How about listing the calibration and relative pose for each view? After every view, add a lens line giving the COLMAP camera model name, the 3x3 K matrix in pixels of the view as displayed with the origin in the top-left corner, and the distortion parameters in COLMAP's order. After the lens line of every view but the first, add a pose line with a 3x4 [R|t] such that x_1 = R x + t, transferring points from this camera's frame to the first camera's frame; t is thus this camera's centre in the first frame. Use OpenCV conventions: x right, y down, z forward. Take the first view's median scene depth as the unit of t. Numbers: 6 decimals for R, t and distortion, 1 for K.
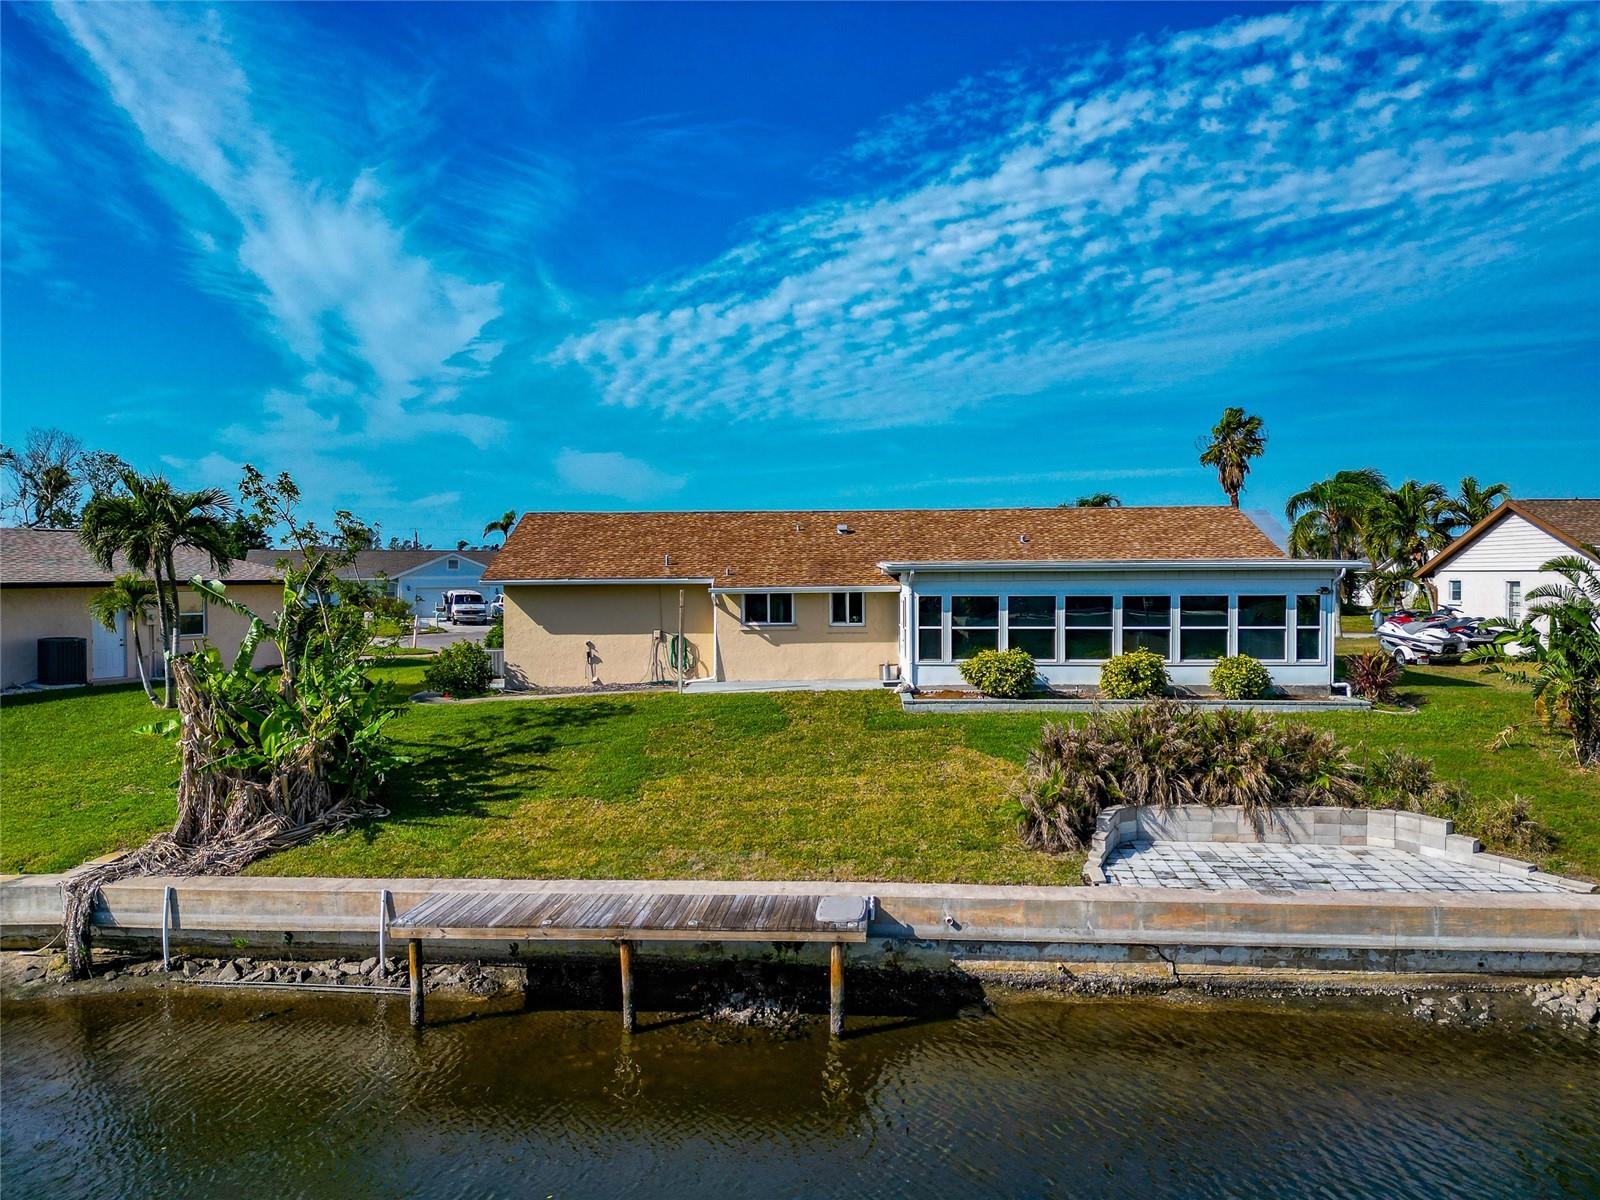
lens RADIAL K [[1173.5, 0, 800.0], [0, 1173.5, 600.0], [0, 0, 1]] dist [0.062667, -0.057757]
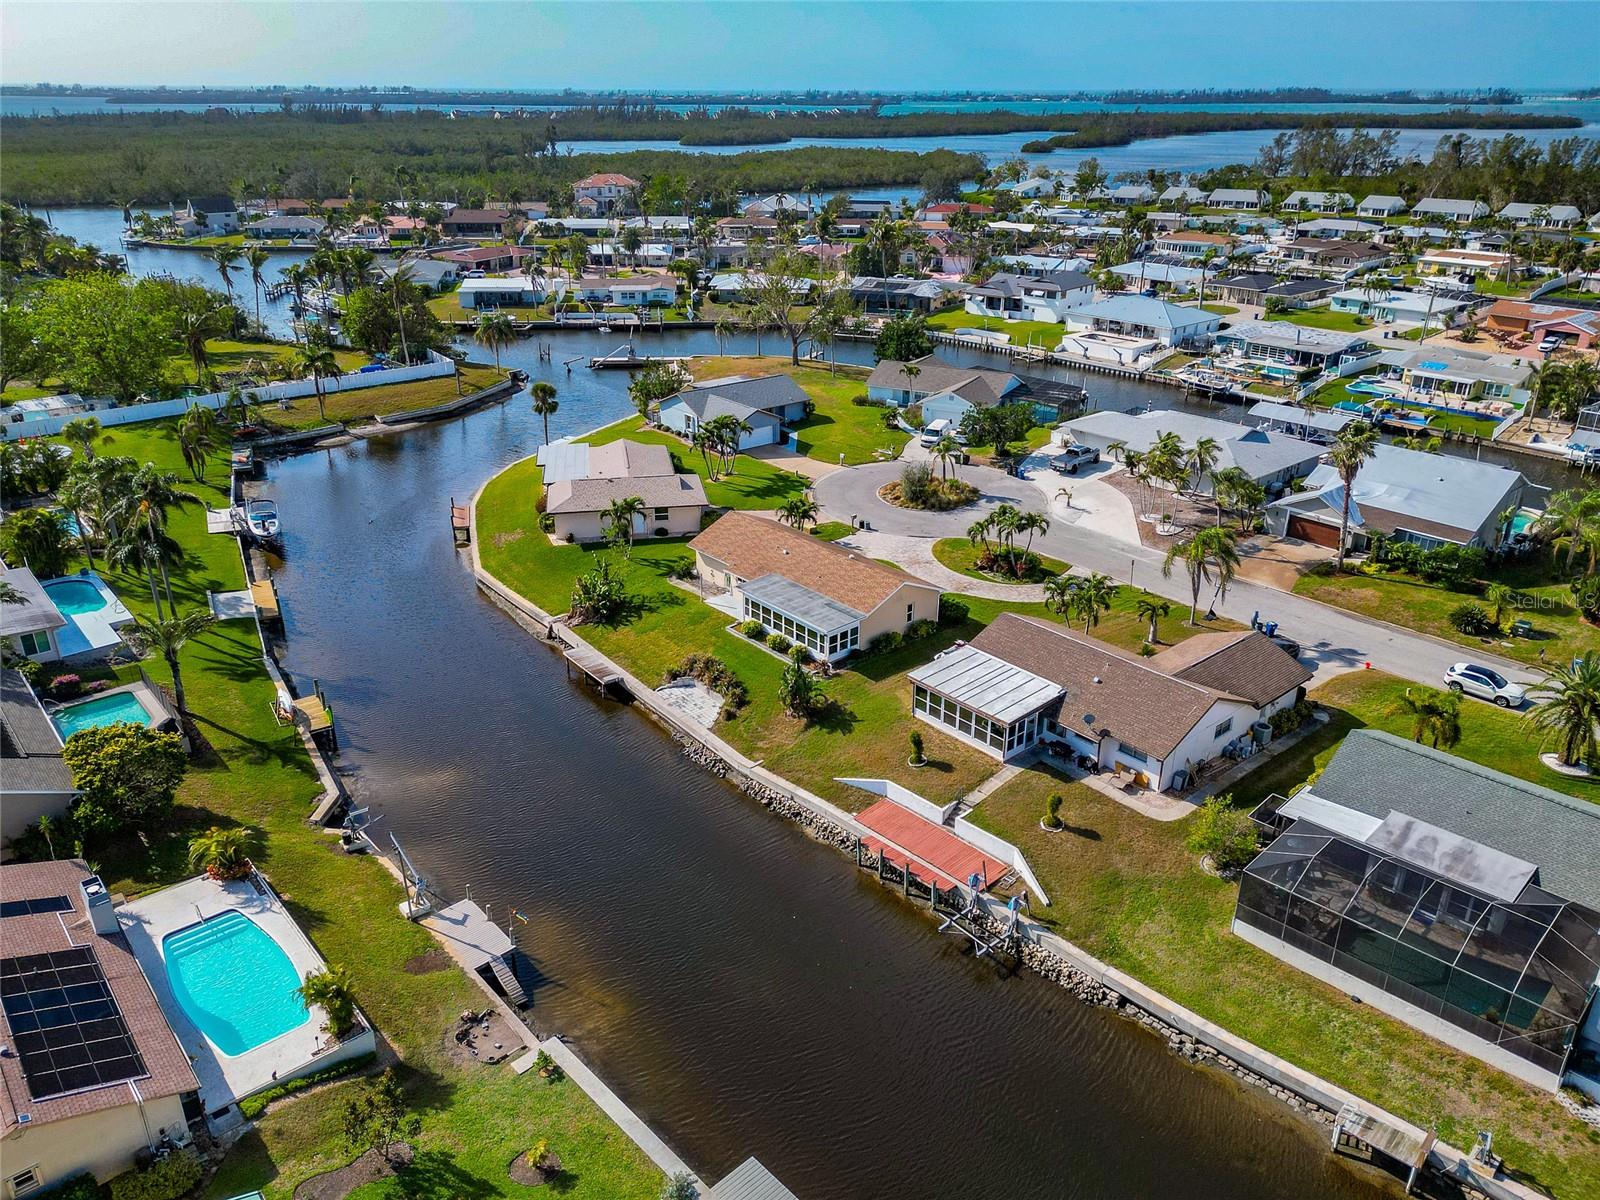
lens RADIAL K [[1173.5, 0, 800.0], [0, 1173.5, 600.0], [0, 0, 1]] dist [0.062667, -0.057757]
pose [[0.666120, 0.300879, -0.682463, 3.340621], [-0.051035, 0.931263, 0.360755, -1.618204], [0.744096, -0.205477, 0.635689, -1.306867]]
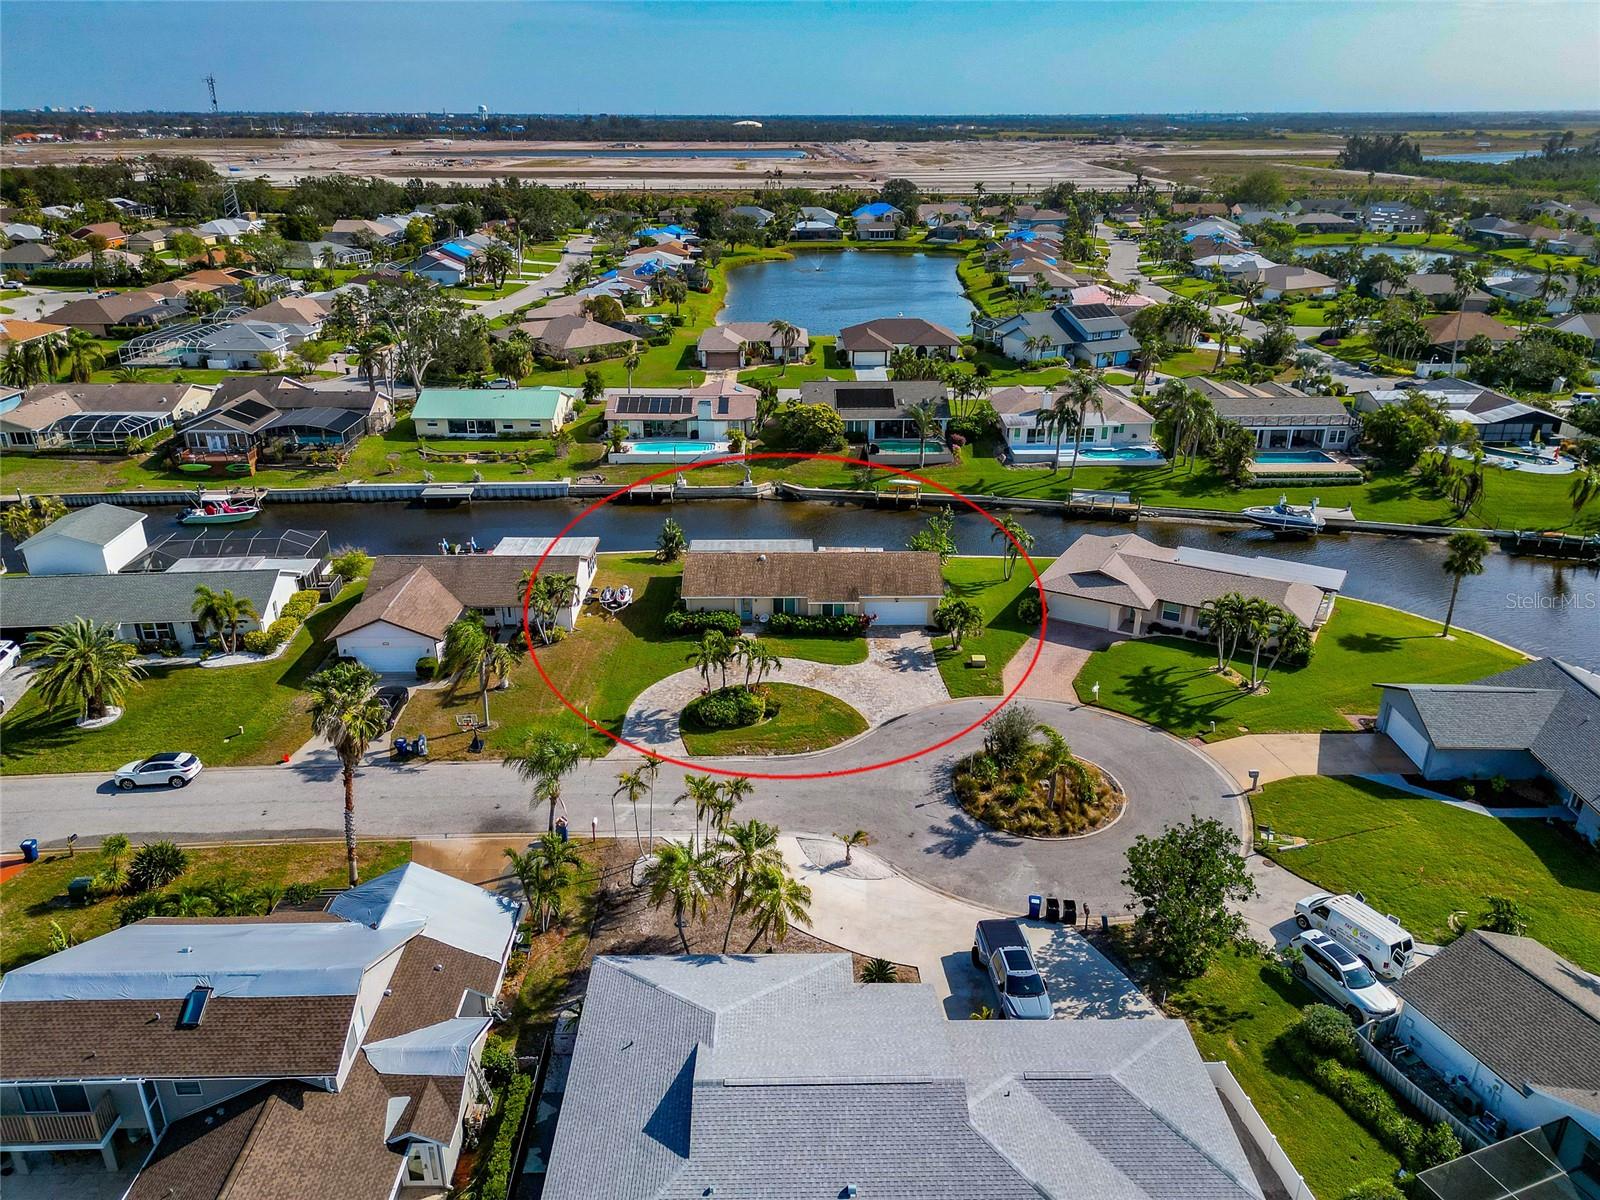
lens RADIAL K [[1125.2, 0, 800.0], [0, 1125.2, 600.0], [0, 0, 1]] dist [0.067765, -0.059484]
pose [[-0.999739, 0.011285, -0.019842, 0.256826], [0.001224, 0.894508, 0.447050, -2.023262], [0.022794, 0.446909, -0.894289, 5.920837]]
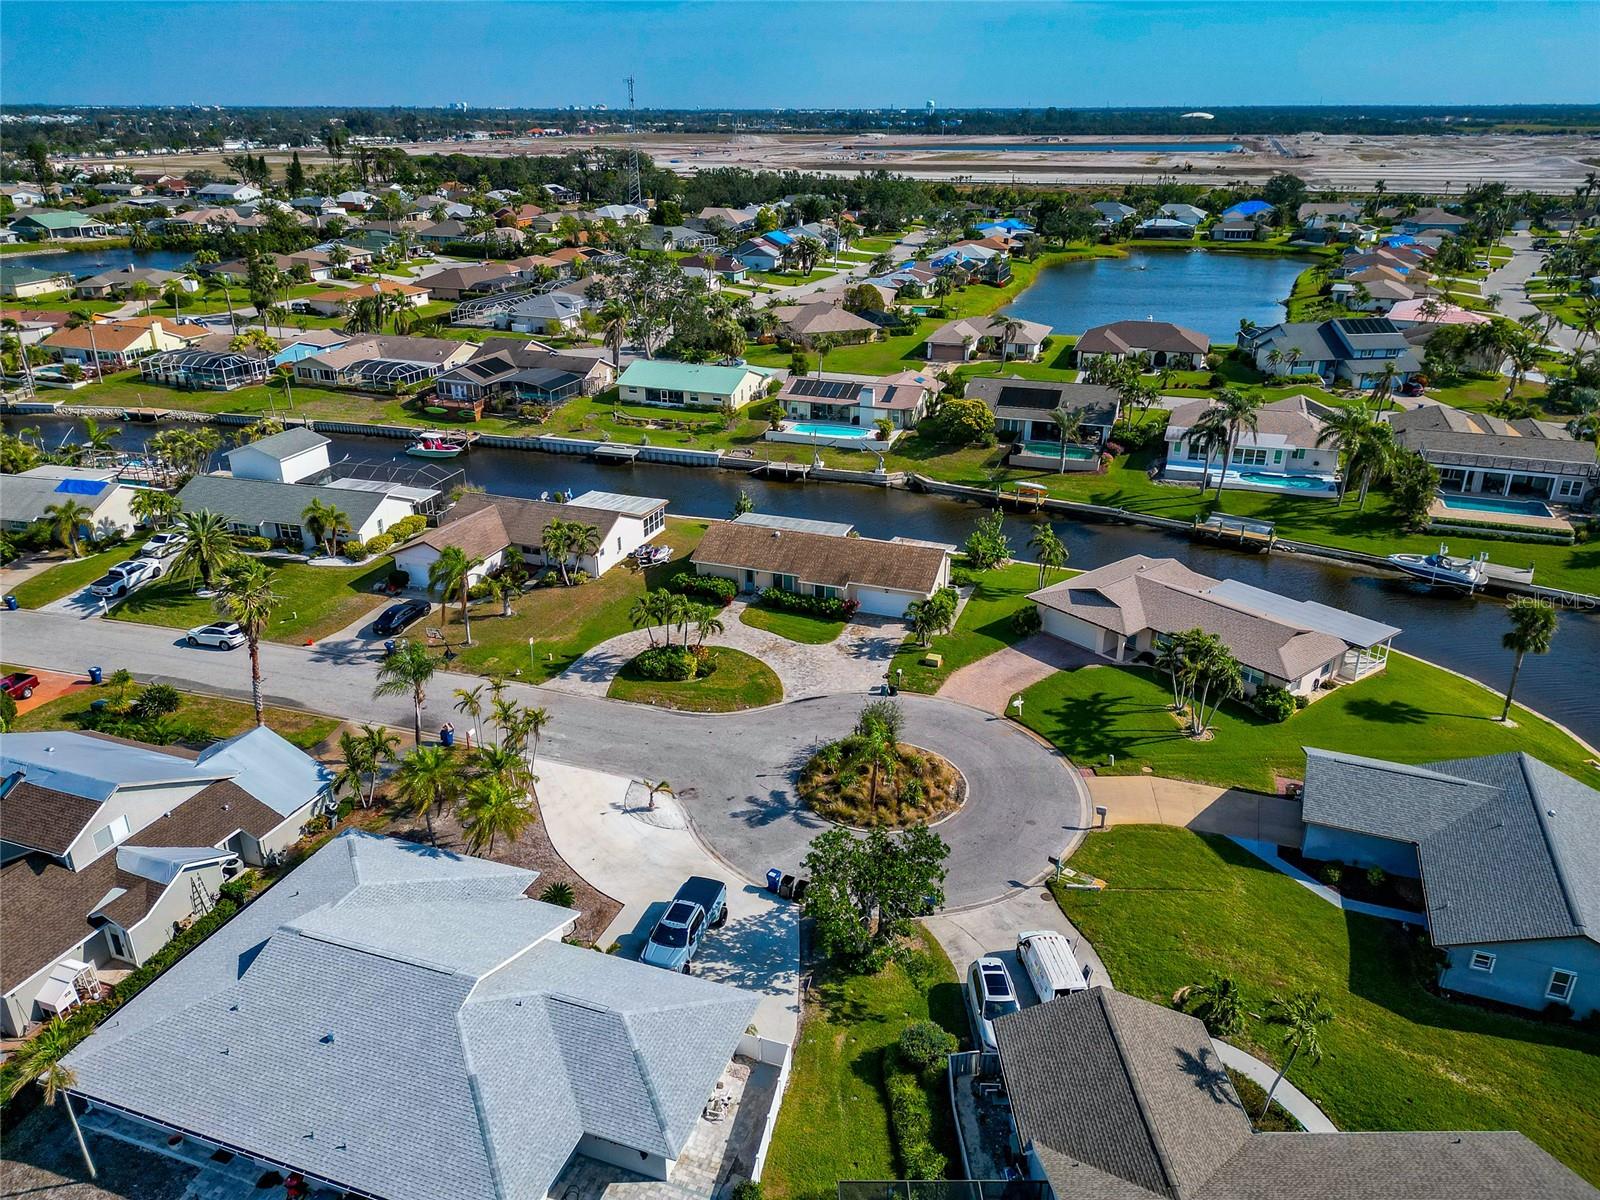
lens RADIAL K [[1125.2, 0, 800.0], [0, 1125.2, 600.0], [0, 0, 1]] dist [0.067765, -0.059484]
pose [[-0.943918, -0.128592, 0.304111, -1.259431], [0.022274, 0.894146, 0.447221, -2.017802], [-0.329428, 0.428913, -0.841136, 5.860036]]
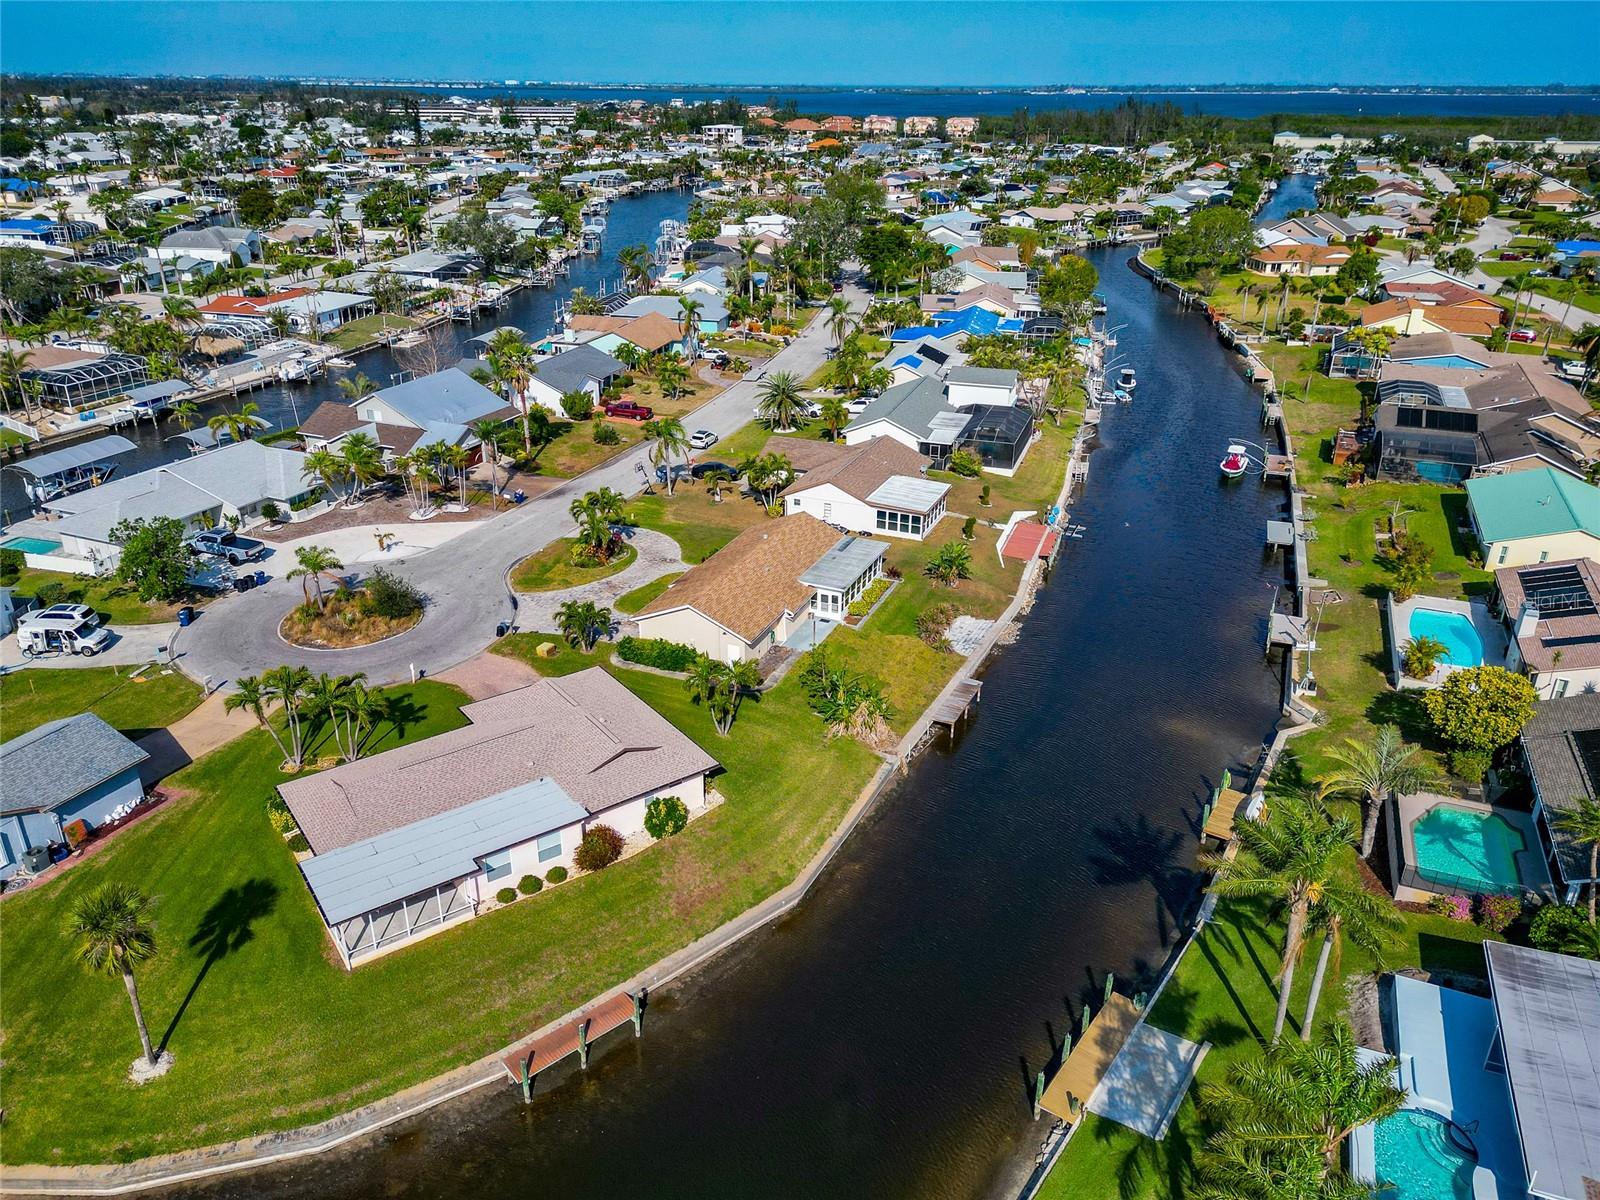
lens RADIAL K [[1173.5, 0, 800.0], [0, 1173.5, 600.0], [0, 0, 1]] dist [0.062667, -0.057757]
pose [[0.372596, -0.372280, 0.850047, -3.695173], [0.049903, 0.922718, 0.382233, -1.692716], [-0.926651, -0.099999, 0.362379, -0.088332]]
